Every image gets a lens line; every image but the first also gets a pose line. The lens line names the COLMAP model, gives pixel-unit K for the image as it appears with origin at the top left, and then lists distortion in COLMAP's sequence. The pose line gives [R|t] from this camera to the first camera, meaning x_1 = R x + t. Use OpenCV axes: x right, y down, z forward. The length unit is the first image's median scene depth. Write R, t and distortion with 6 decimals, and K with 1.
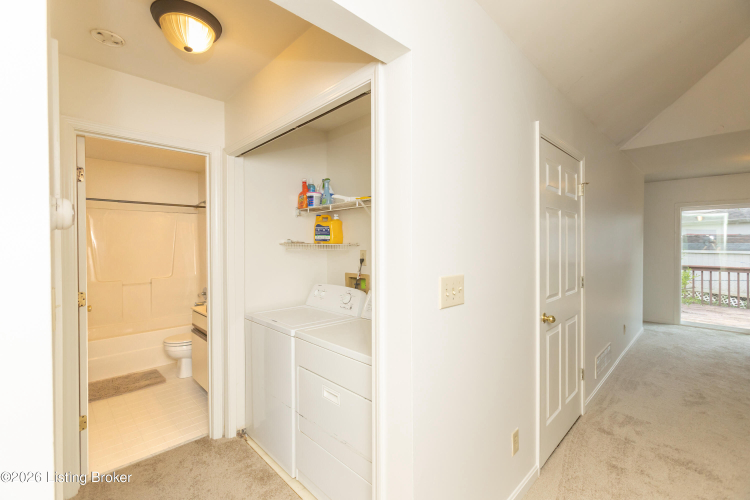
lens RADIAL K [[323.5, 0, 380.0], [0, 323.5, 252.3], [0, 0, 1]] dist [0.004706, 0.000405]
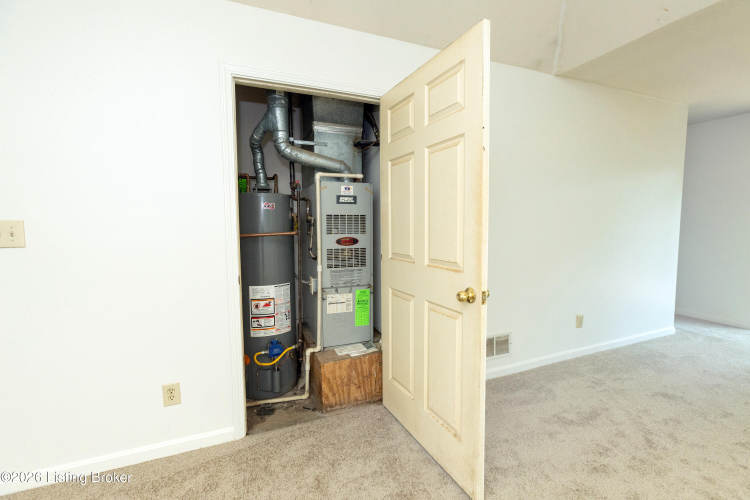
lens RADIAL K [[323.5, 0, 377.1], [0, 323.5, 246.6], [0, 0, 1]] dist [0.004706, 0.000405]
pose [[0.932650, 0.025439, -0.359885, 0.577353], [-0.007424, 0.998653, 0.051354, 0.030973], [0.360706, -0.045223, 0.931582, 0.140838]]
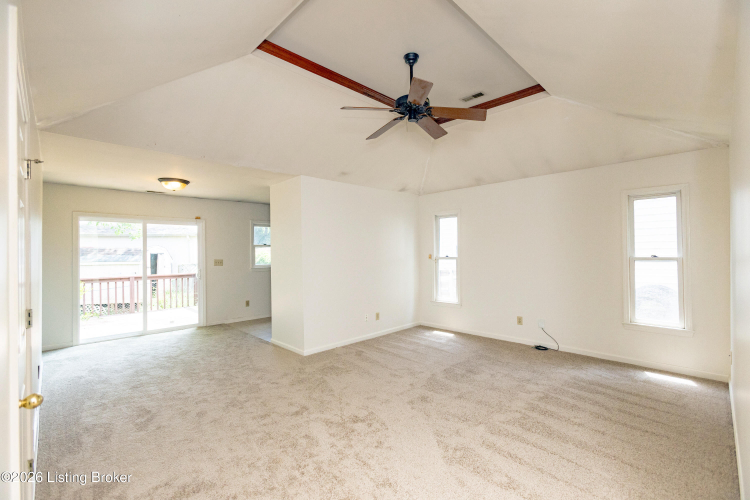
lens RADIAL K [[323.5, 0, 378.4], [0, 323.5, 243.5], [0, 0, 1]] dist [0.004706, 0.000405]
pose [[-0.010609, 0.035588, 0.999310, -0.005885], [0.029555, 0.998941, -0.035261, -0.003228], [-0.999507, 0.029161, -0.011650, 0.222860]]
